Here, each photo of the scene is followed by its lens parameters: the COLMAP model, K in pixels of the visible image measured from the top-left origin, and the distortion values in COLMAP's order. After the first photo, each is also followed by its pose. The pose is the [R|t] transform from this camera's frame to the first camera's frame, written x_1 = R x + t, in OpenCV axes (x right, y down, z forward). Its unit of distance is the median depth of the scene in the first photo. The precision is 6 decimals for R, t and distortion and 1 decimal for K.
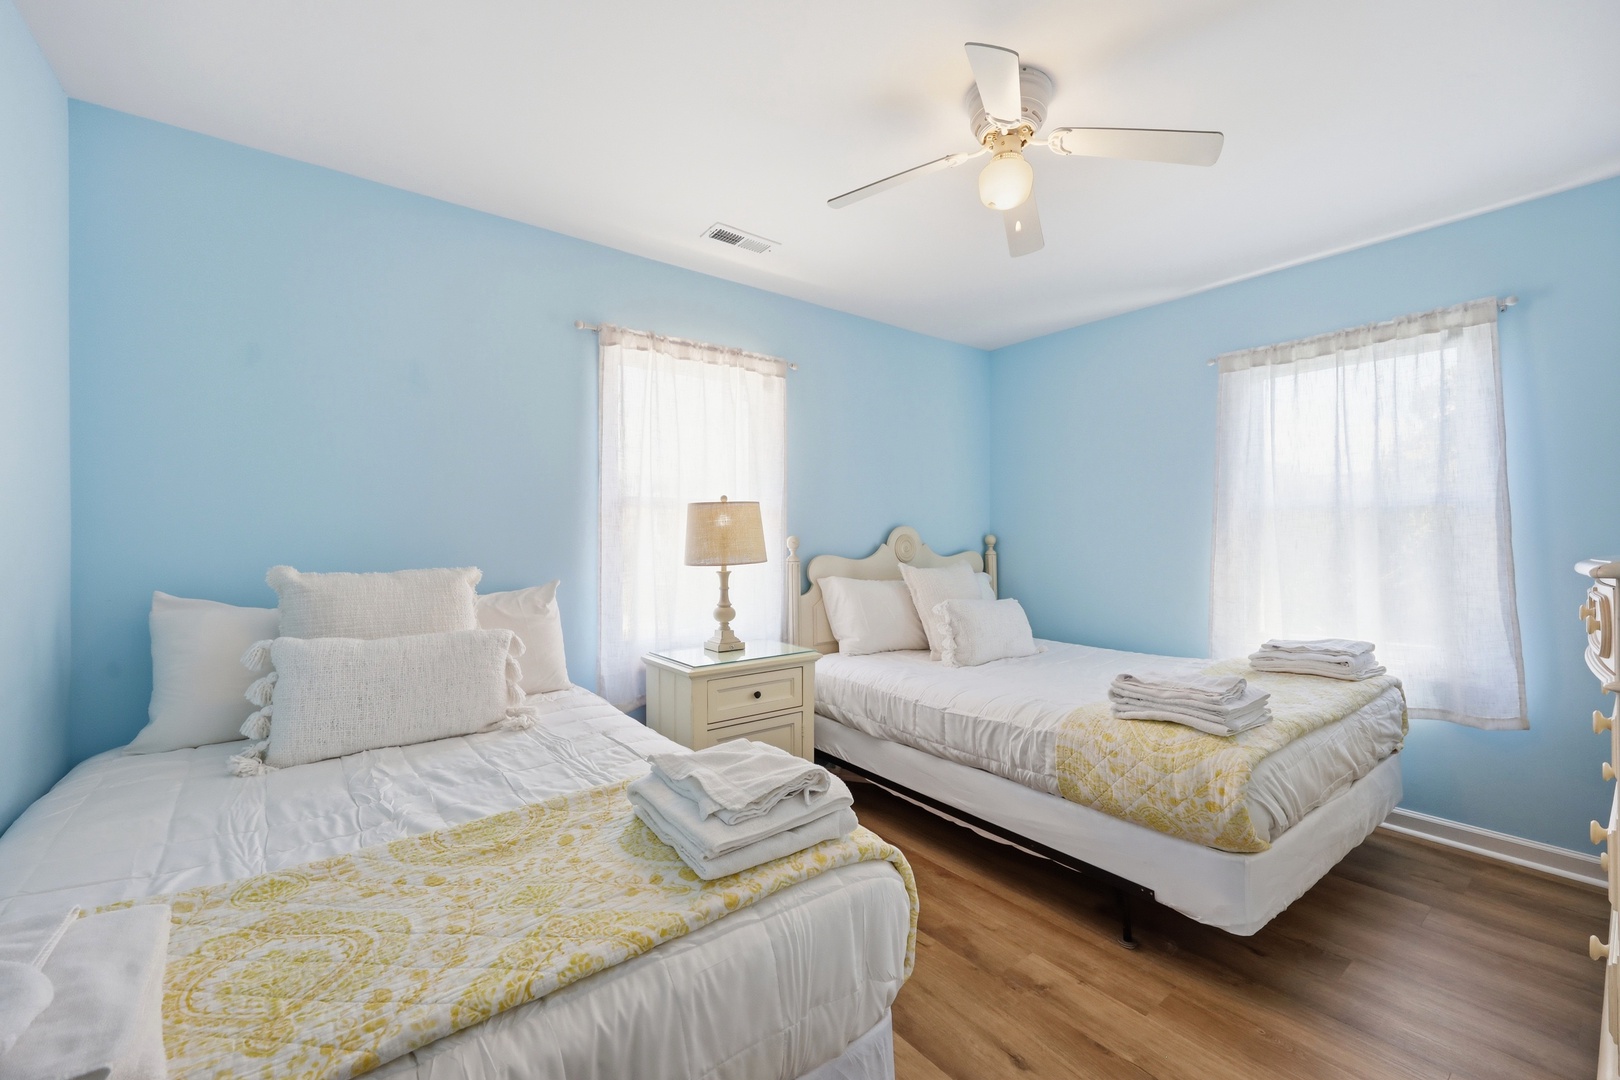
lens RADIAL K [[658.7, 0, 815.6], [0, 658.7, 532.4], [0, 0, 1]] dist [0.001426, 0.000086]
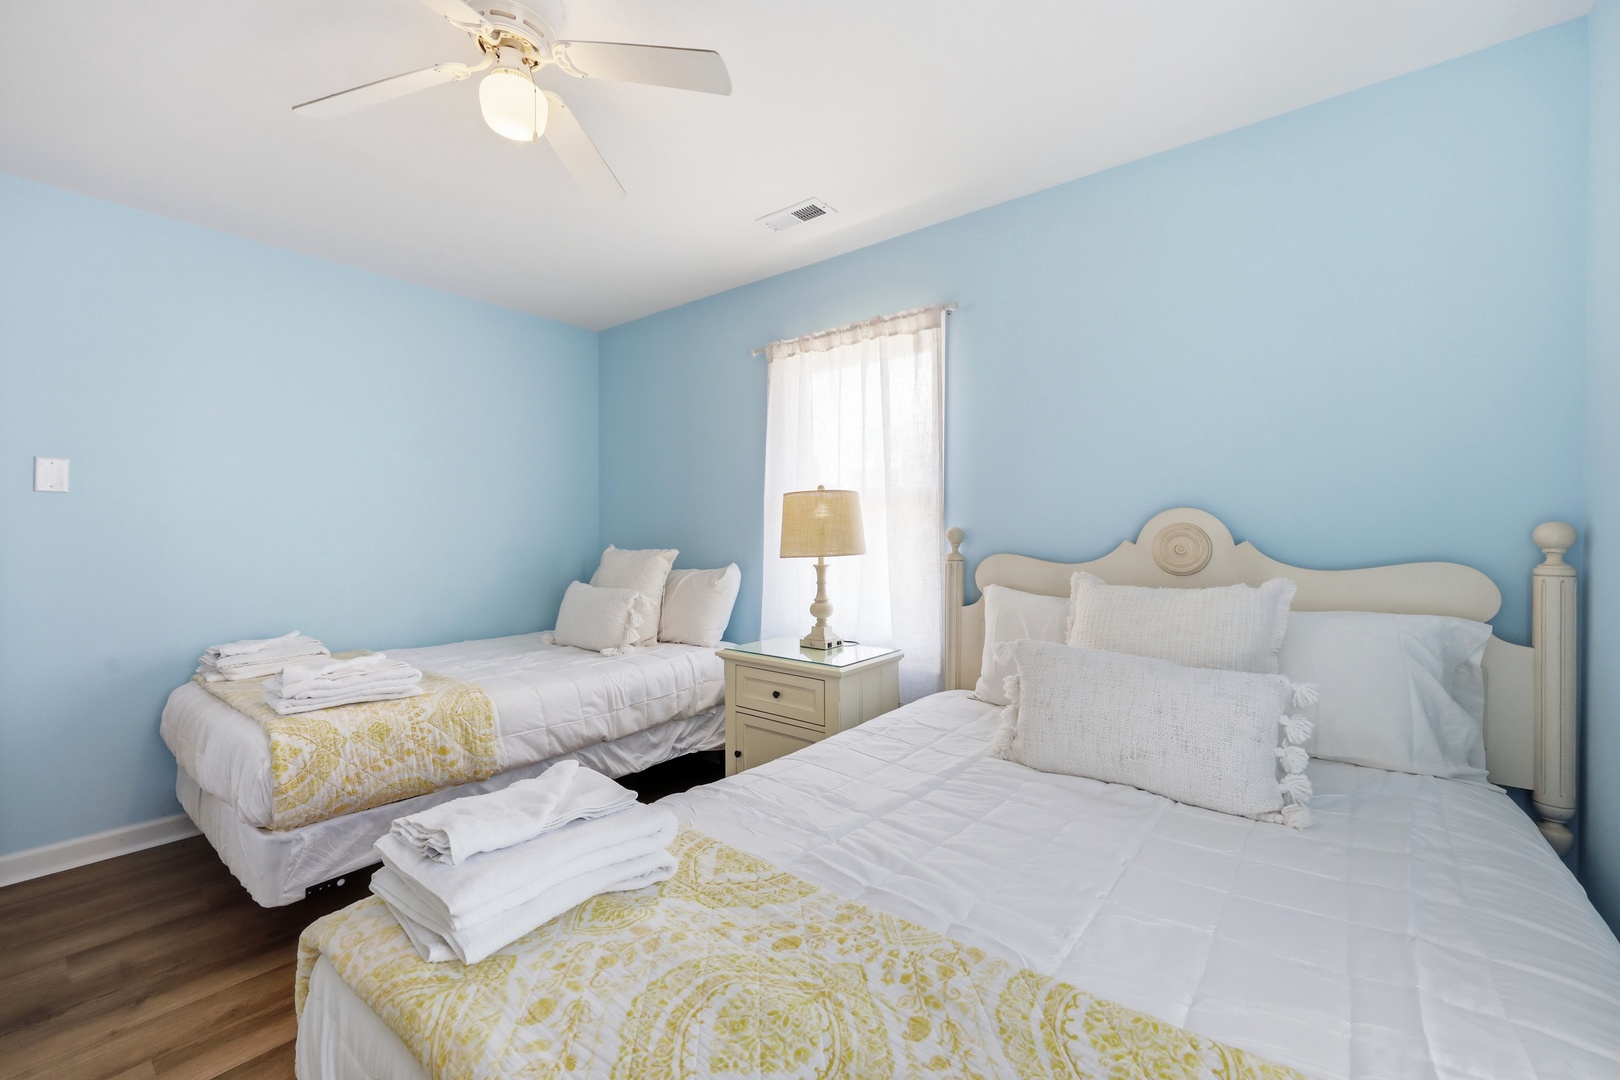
lens RADIAL K [[658.7, 0, 815.6], [0, 658.7, 532.4], [0, 0, 1]] dist [0.001426, 0.000086]
pose [[0.232276, 0.000549, -0.972650, 0.775154], [-0.001389, 0.999999, 0.000233, 0.011893], [0.972649, 0.001297, 0.232277, 0.766134]]
